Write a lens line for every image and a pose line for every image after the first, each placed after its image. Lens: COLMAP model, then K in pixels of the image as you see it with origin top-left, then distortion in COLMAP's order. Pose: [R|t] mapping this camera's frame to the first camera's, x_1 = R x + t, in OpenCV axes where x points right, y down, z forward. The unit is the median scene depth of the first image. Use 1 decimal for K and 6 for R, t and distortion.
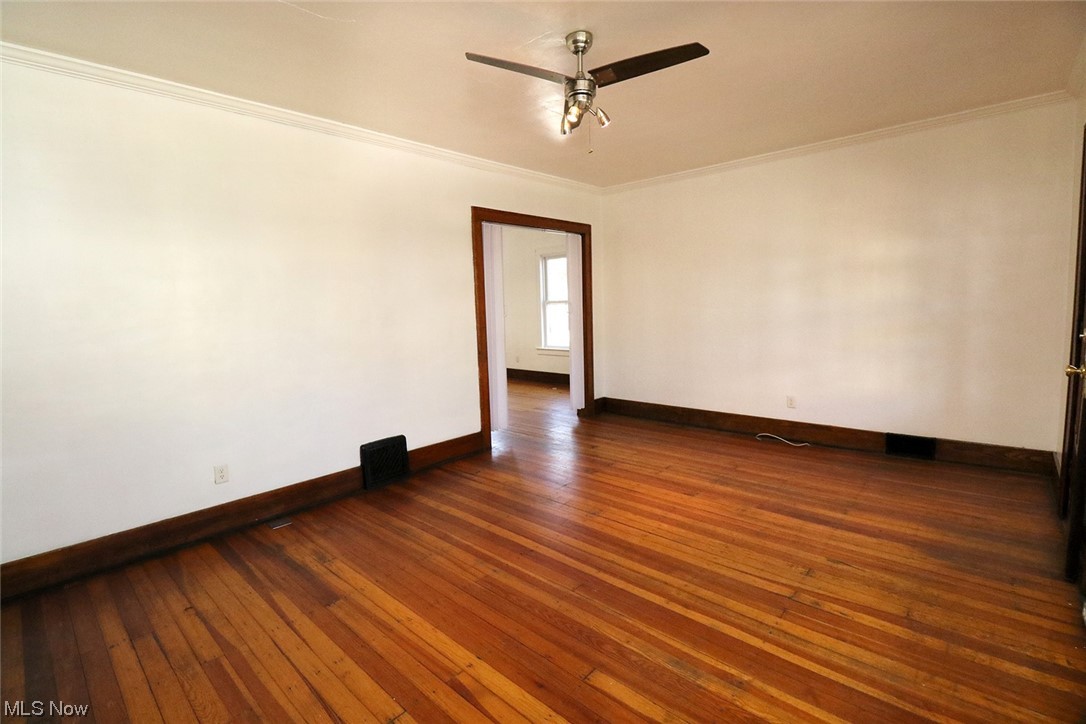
lens RADIAL K [[496.1, 0, 541.4], [0, 496.1, 352.2], [0, 0, 1]] dist [-0.002388, -0.013048]
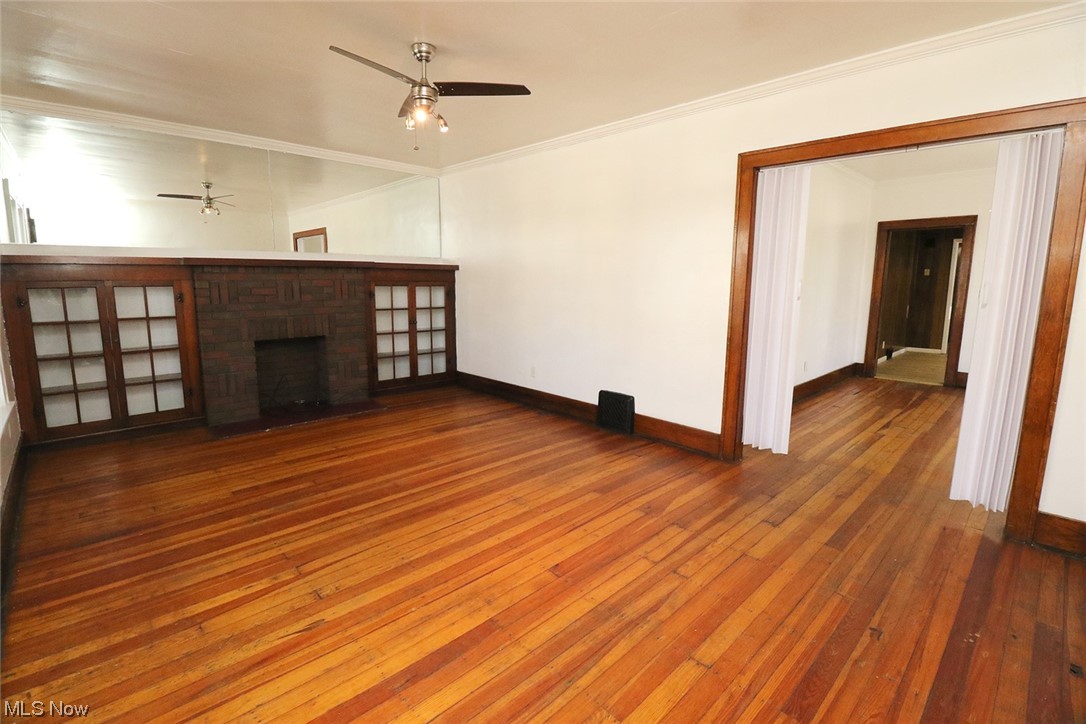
lens RADIAL K [[496.1, 0, 541.4], [0, 496.1, 352.2], [0, 0, 1]] dist [-0.002388, -0.013048]
pose [[-0.069966, 0.179260, -0.981311, 1.102255], [-0.105866, 0.976832, 0.185990, -0.154461], [0.991916, 0.116900, -0.049368, 1.178294]]
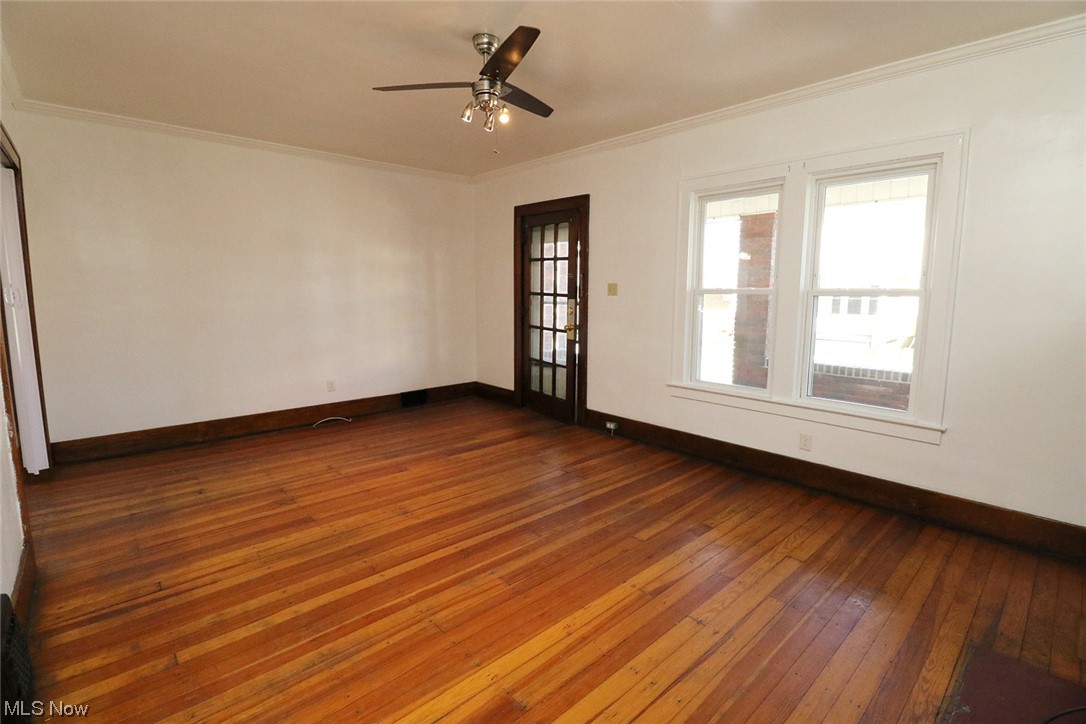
lens RADIAL K [[496.1, 0, 541.4], [0, 496.1, 352.2], [0, 0, 1]] dist [-0.002388, -0.013048]
pose [[0.096295, -0.094021, 0.990902, -0.859686], [0.090315, 0.992247, 0.085372, -0.038842], [-0.991247, 0.081272, 0.104040, 0.687018]]
